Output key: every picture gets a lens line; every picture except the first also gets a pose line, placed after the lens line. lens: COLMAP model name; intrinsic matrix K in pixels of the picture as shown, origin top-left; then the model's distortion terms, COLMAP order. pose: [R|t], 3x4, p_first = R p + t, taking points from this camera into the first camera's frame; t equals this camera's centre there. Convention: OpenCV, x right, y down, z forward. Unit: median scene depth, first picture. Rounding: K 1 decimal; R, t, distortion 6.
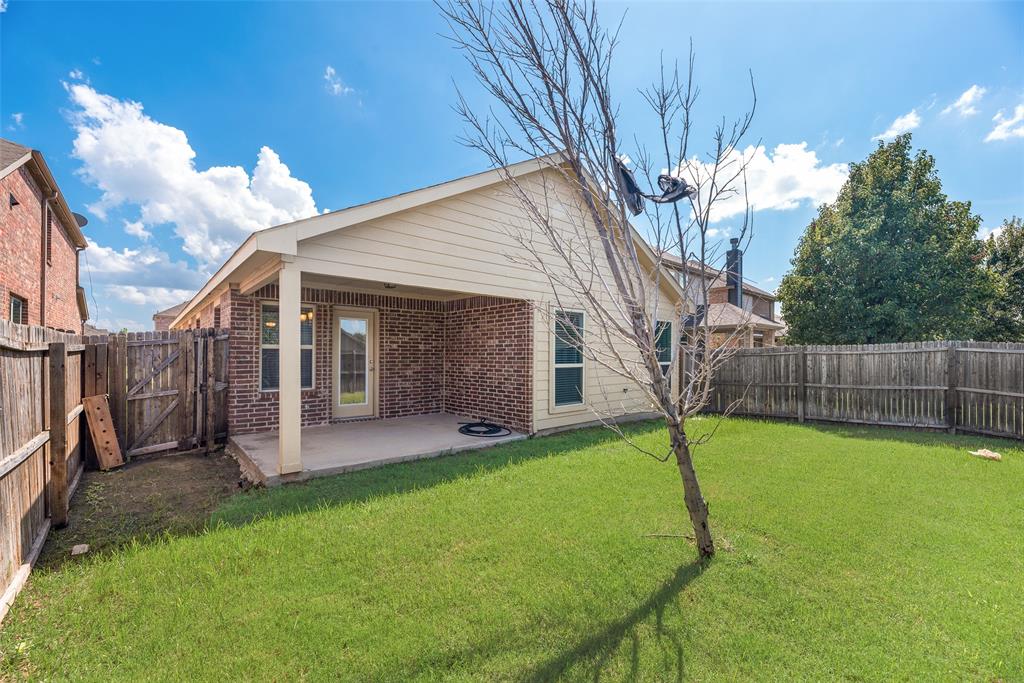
lens RADIAL K [[416.3, 0, 513.7], [0, 416.3, 351.1], [0, 0, 1]] dist [0.000039, -0.000405]
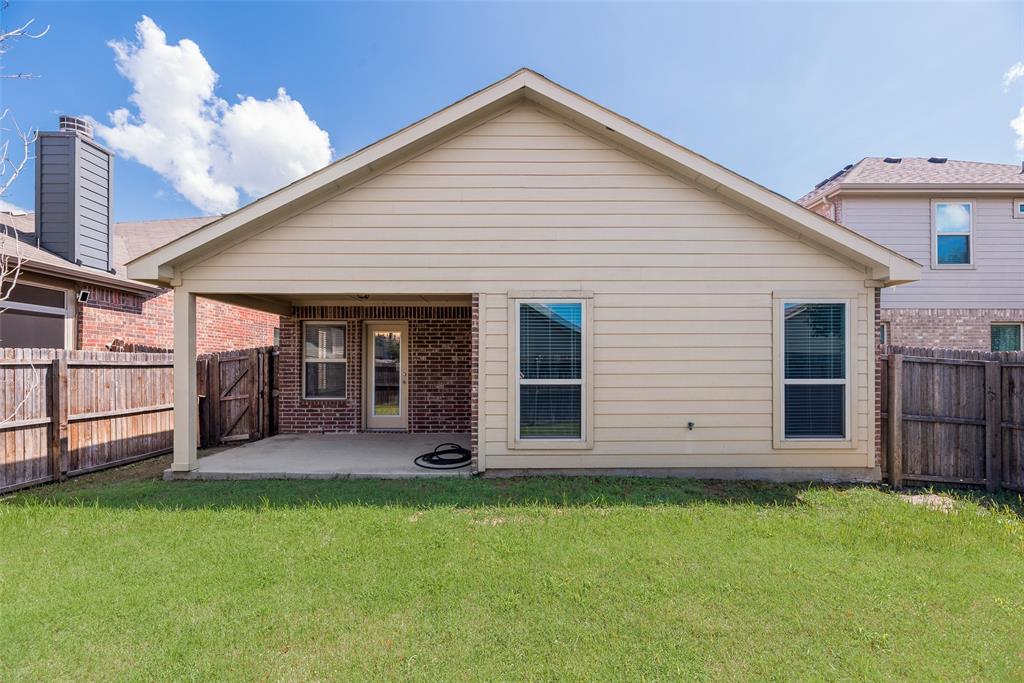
lens RADIAL K [[421.9, 0, 511.6], [0, 421.9, 364.6], [0, 0, 1]] dist [-0.001061, -0.000113]
pose [[0.754440, -0.008142, -0.656319, 0.562578], [0.009589, 0.999953, -0.001382, 0.007001], [0.656299, -0.005251, 0.754482, 0.449402]]
